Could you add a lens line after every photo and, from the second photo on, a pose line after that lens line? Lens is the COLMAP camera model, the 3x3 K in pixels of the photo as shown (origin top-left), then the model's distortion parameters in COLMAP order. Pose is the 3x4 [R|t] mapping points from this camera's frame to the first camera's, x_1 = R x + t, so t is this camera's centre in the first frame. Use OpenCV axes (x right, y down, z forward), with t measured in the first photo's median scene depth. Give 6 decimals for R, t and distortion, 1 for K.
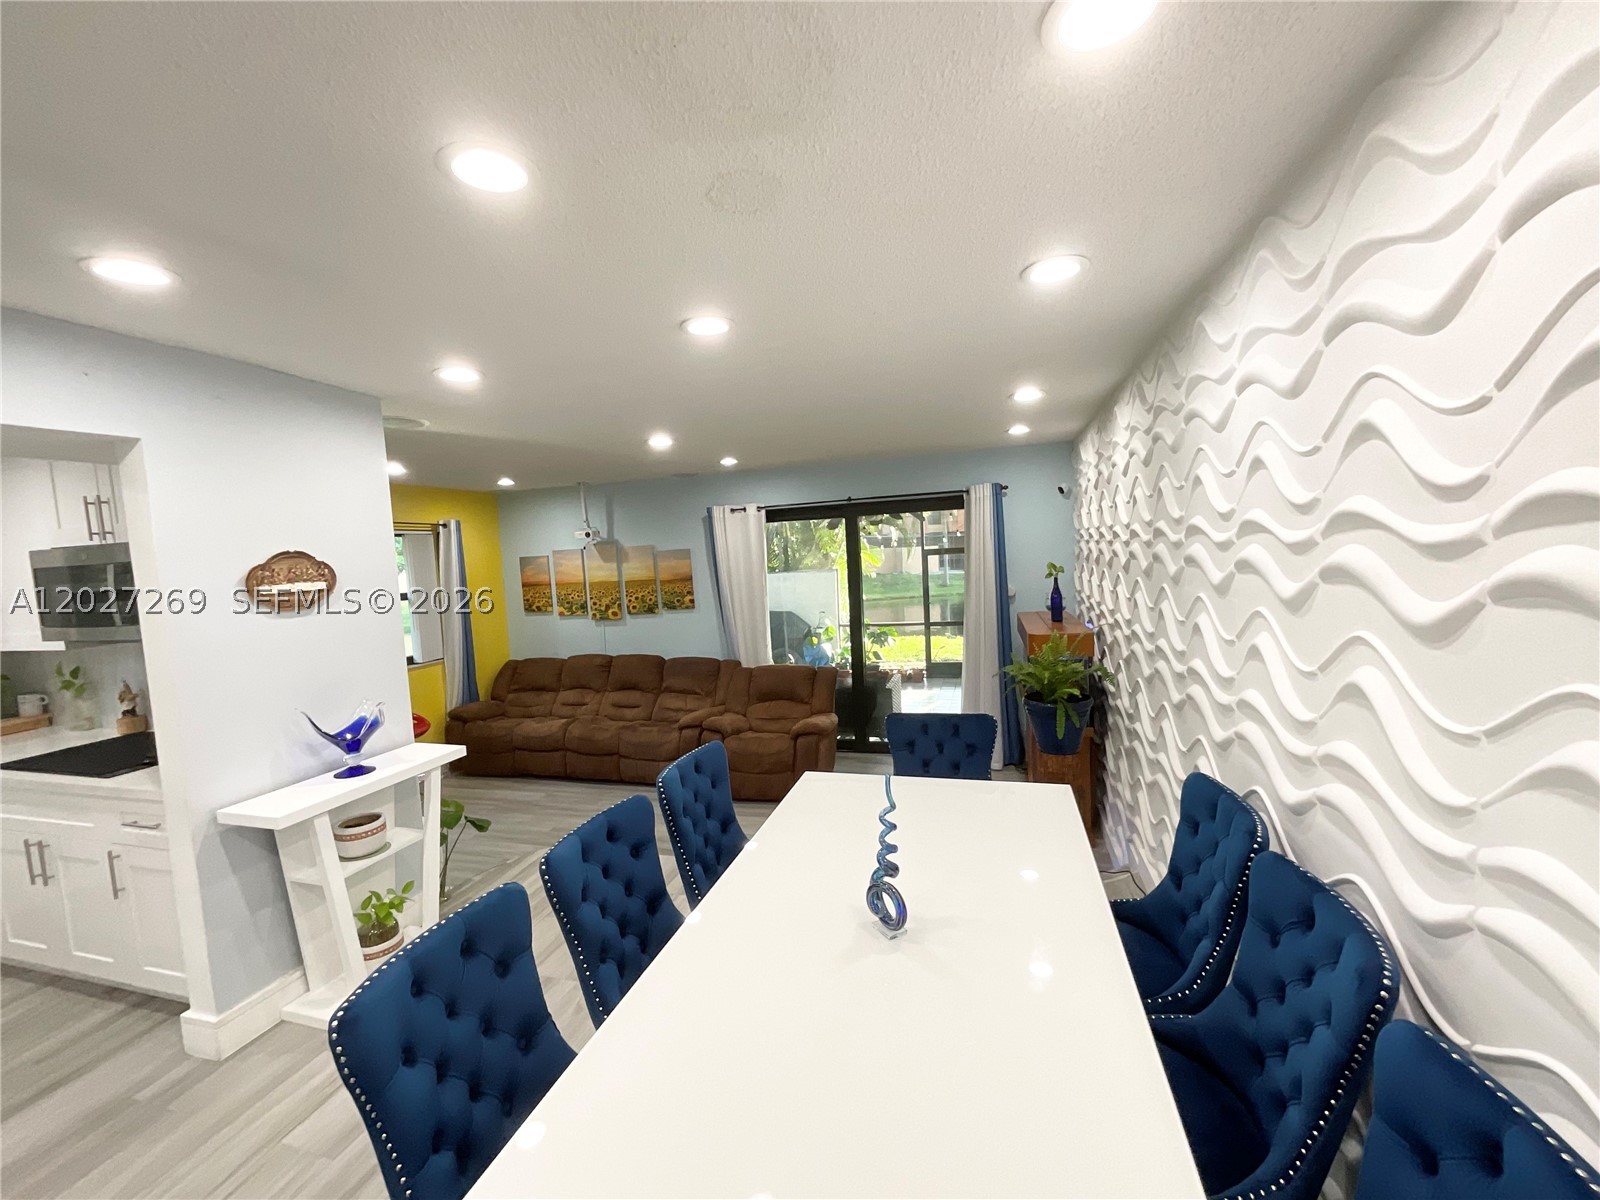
lens RADIAL K [[649.6, 0, 800.0], [0, 649.6, 602.1], [0, 0, 1]] dist [-0.001268, 0.000824]
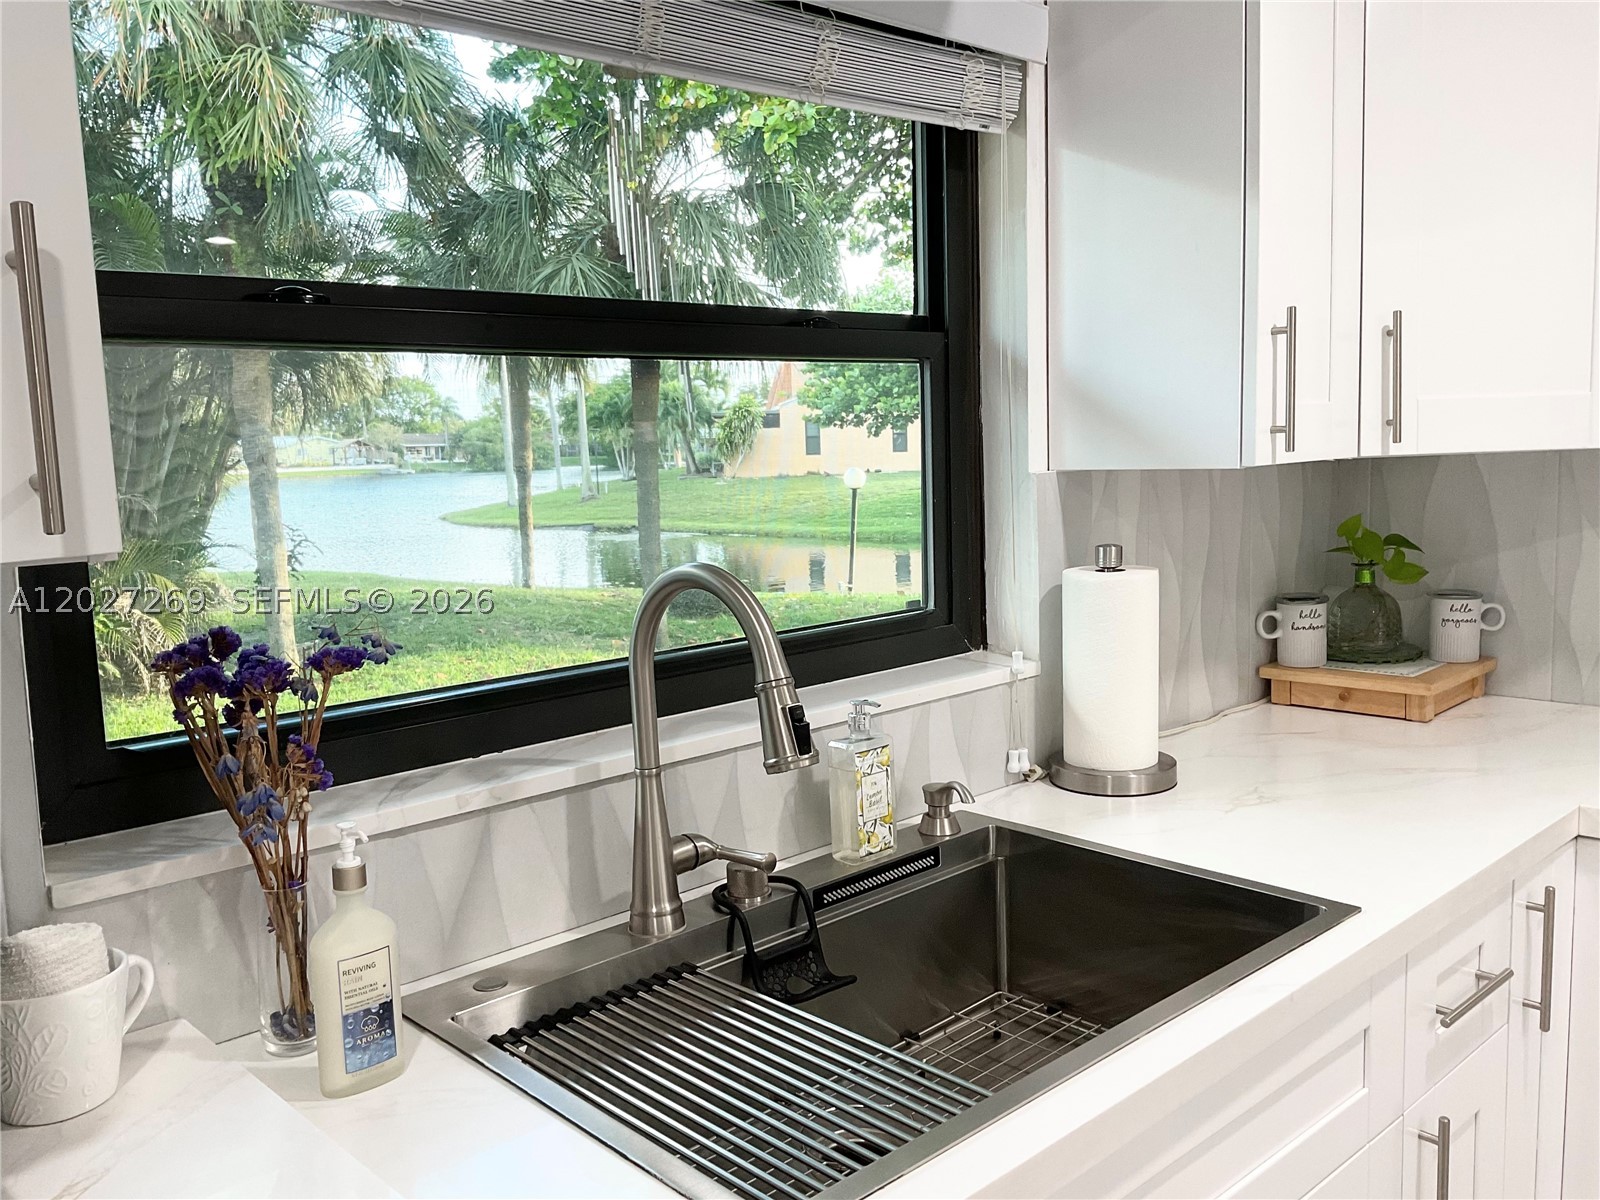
lens RADIAL K [[1317.4, 0, 800.0], [0, 1317.4, 600.0], [0, 0, 1]] dist [0.112075, -0.226965]
pose [[0.852536, 0.082958, -0.516044, -0.834957], [-0.047791, 0.995560, 0.081091, 0.076543], [0.520480, -0.044471, 0.852715, 0.165406]]
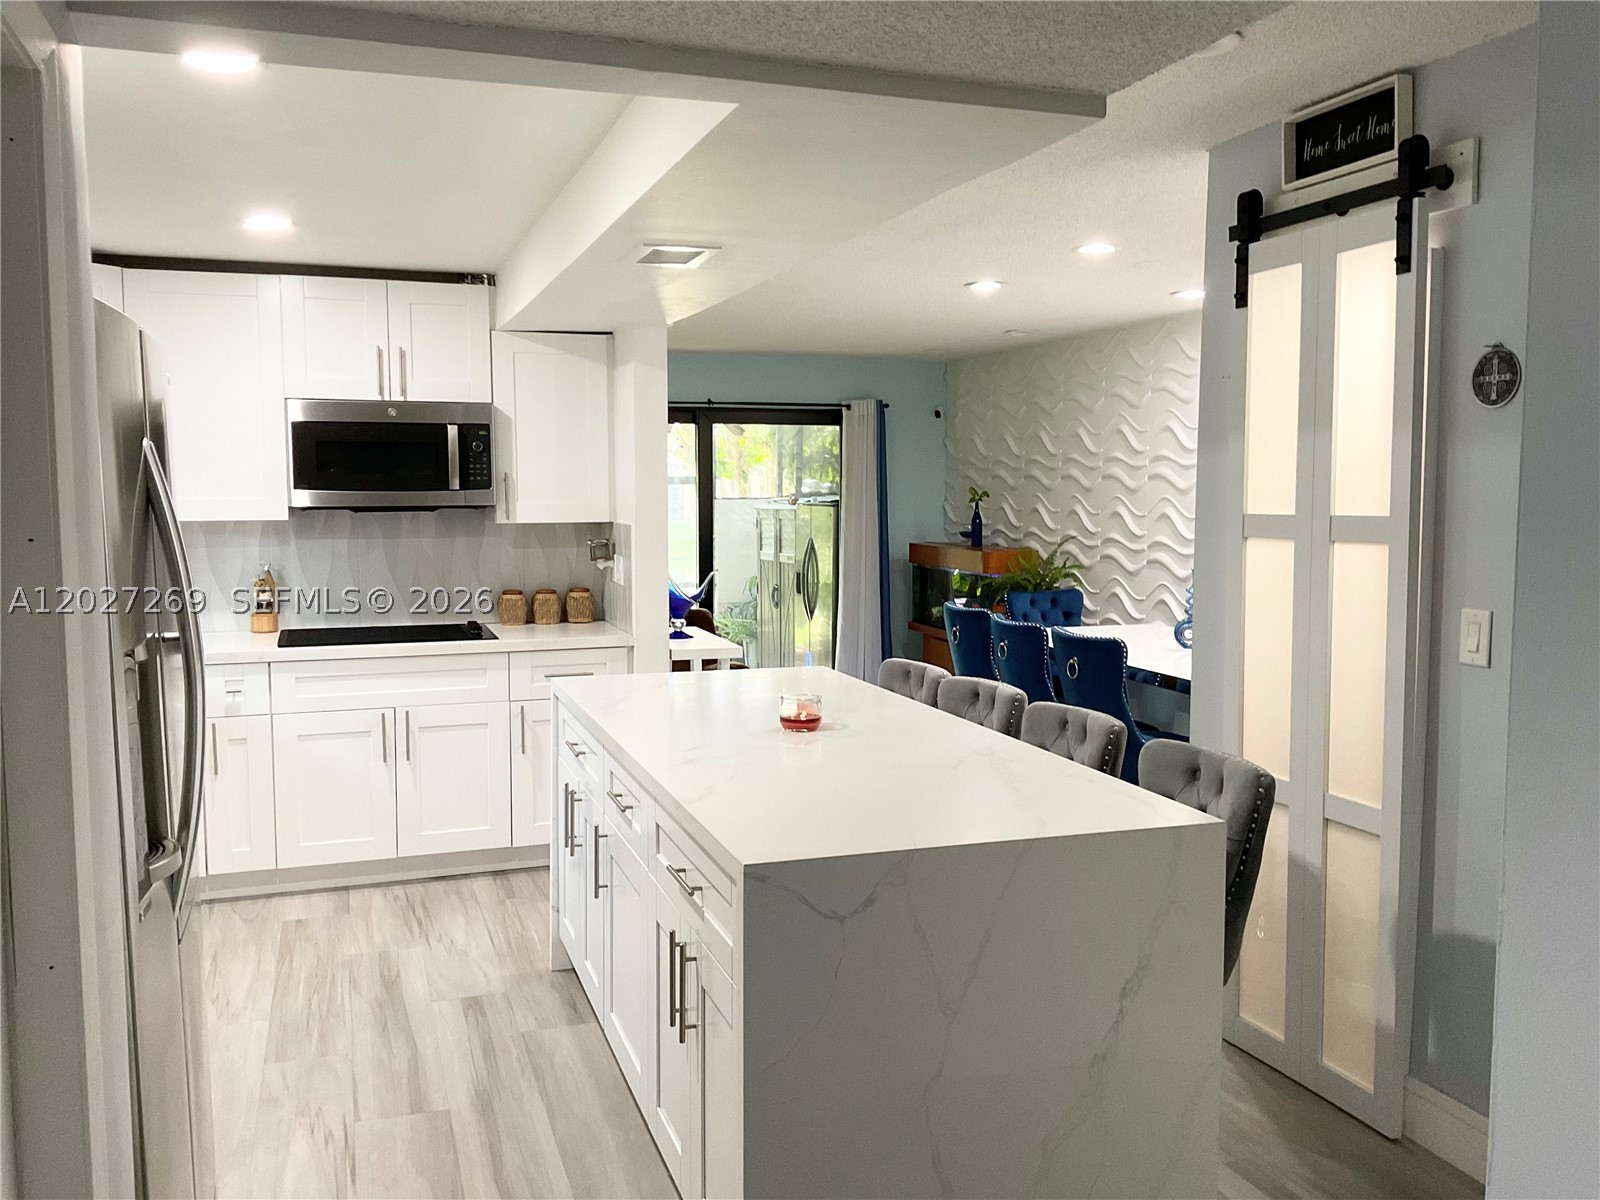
lens RADIAL K [[1317.4, 0, 800.0], [0, 1317.4, 600.0], [0, 0, 1]] dist [0.112075, -0.226965]
pose [[0.816283, -0.001380, 0.577651, -1.010380], [0.004752, 0.999979, -0.004326, 0.120921], [-0.577633, 0.006276, 0.816272, -0.512006]]
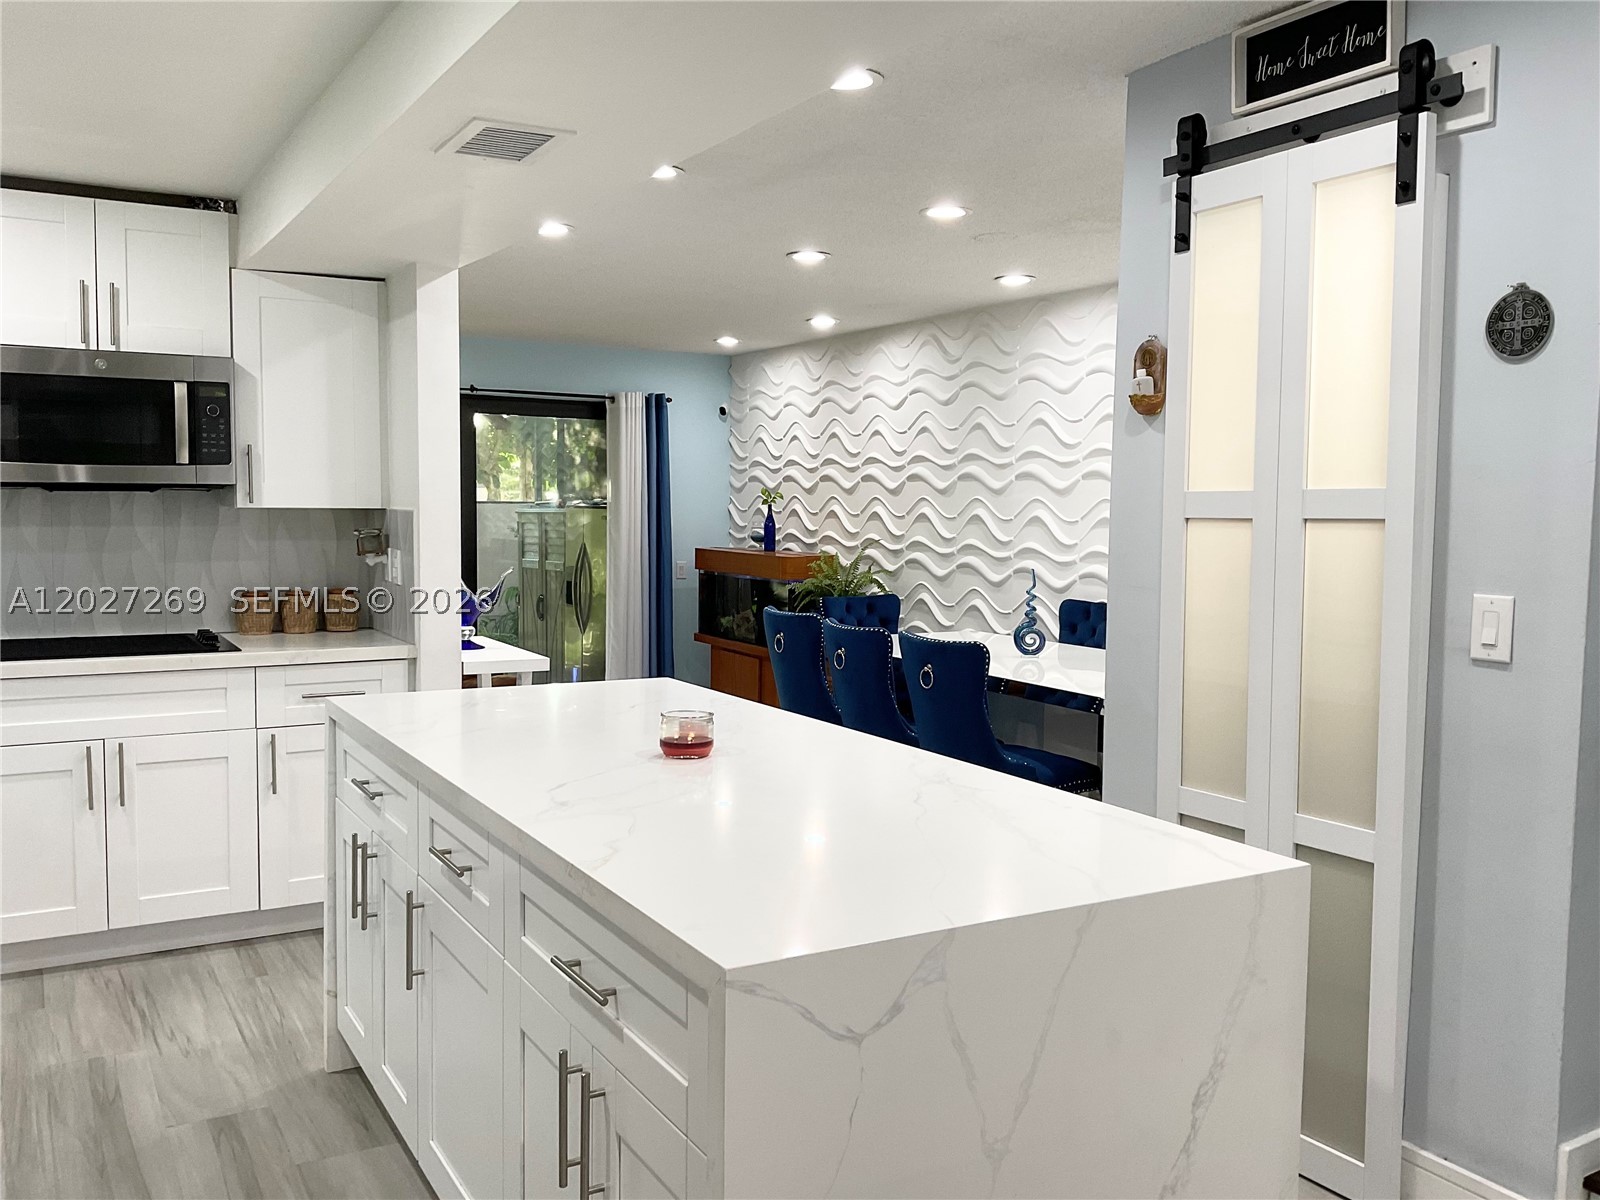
lens RADIAL K [[1332.7, 0, 804.1], [0, 1332.7, 604.1], [0, 0, 1]] dist [0.036401, -0.071224]
pose [[0.685422, 0.002130, 0.728143, -0.969941], [0.010534, 0.999862, -0.012841, 0.131907], [-0.728070, 0.016472, 0.685305, -0.347823]]
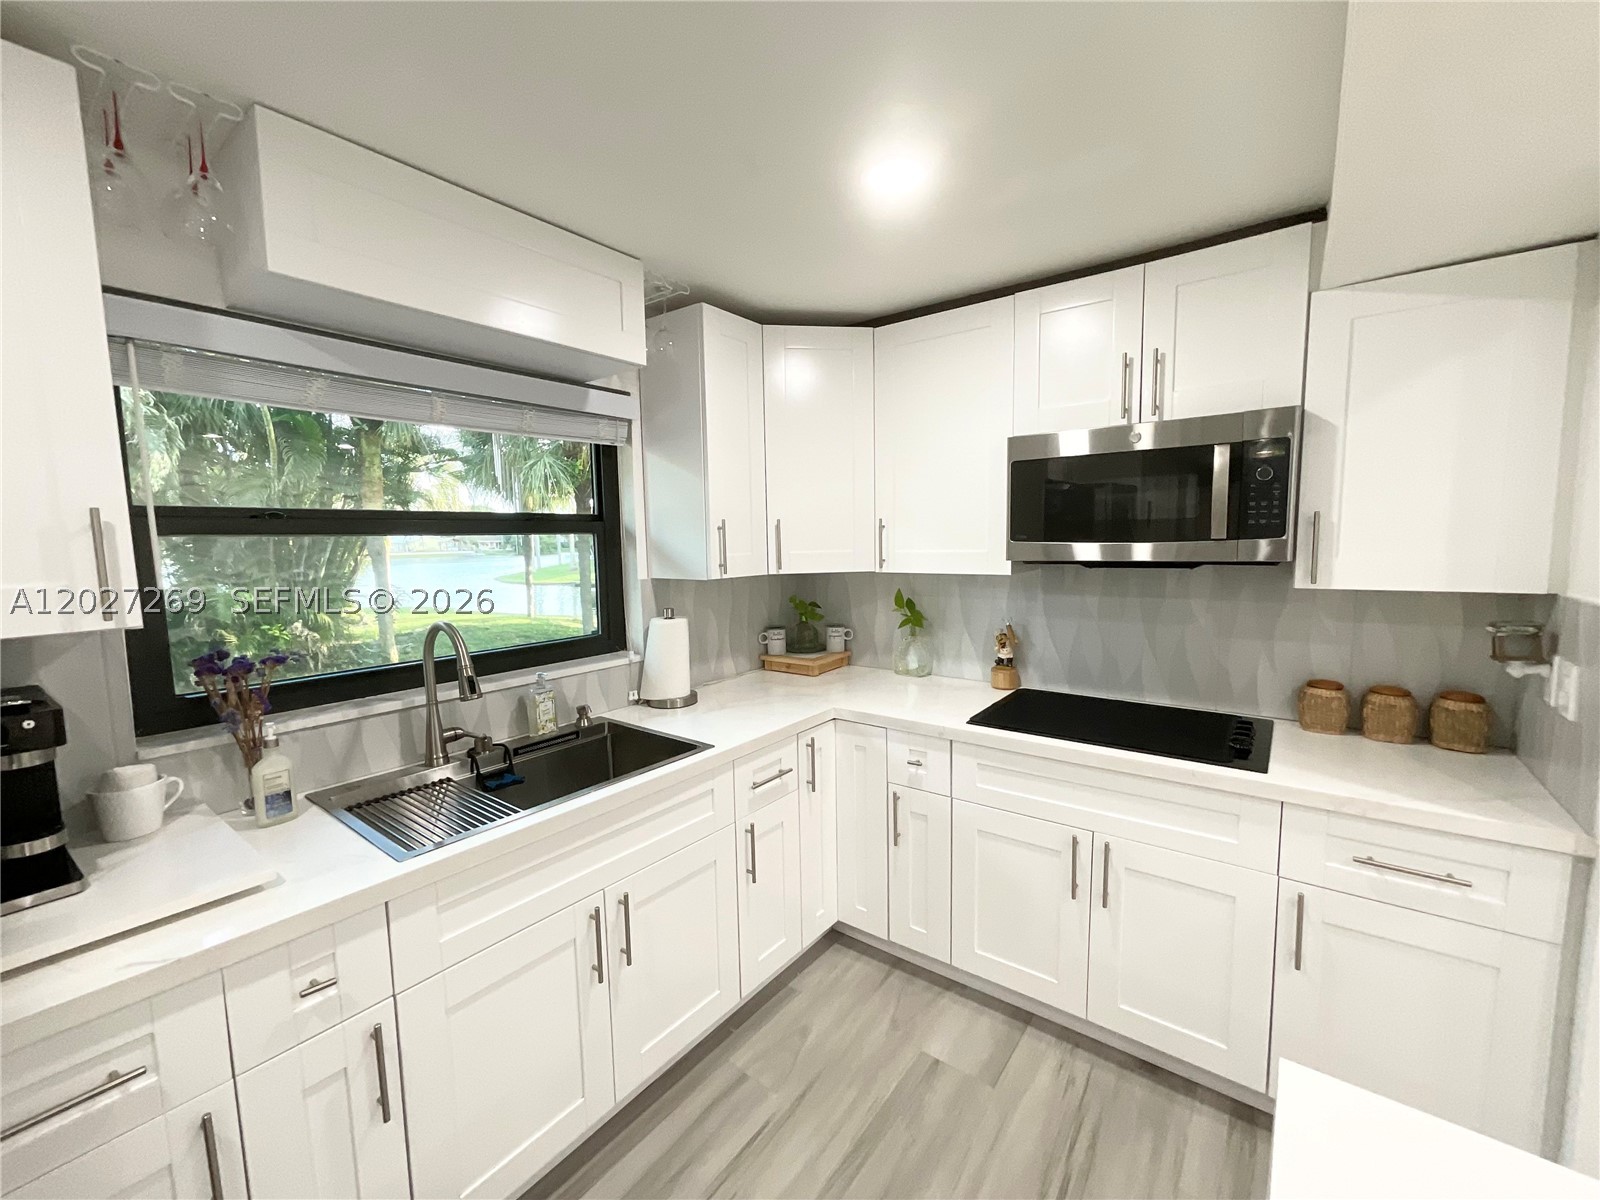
lens RADIAL K [[649.6, 0, 800.0], [0, 649.6, 602.1], [0, 0, 1]] dist [-0.001268, 0.000824]
pose [[0.930144, 0.068905, -0.360673, -0.687277], [-0.057081, 0.997428, 0.043346, 0.055285], [0.362732, -0.019730, 0.931685, 0.131714]]
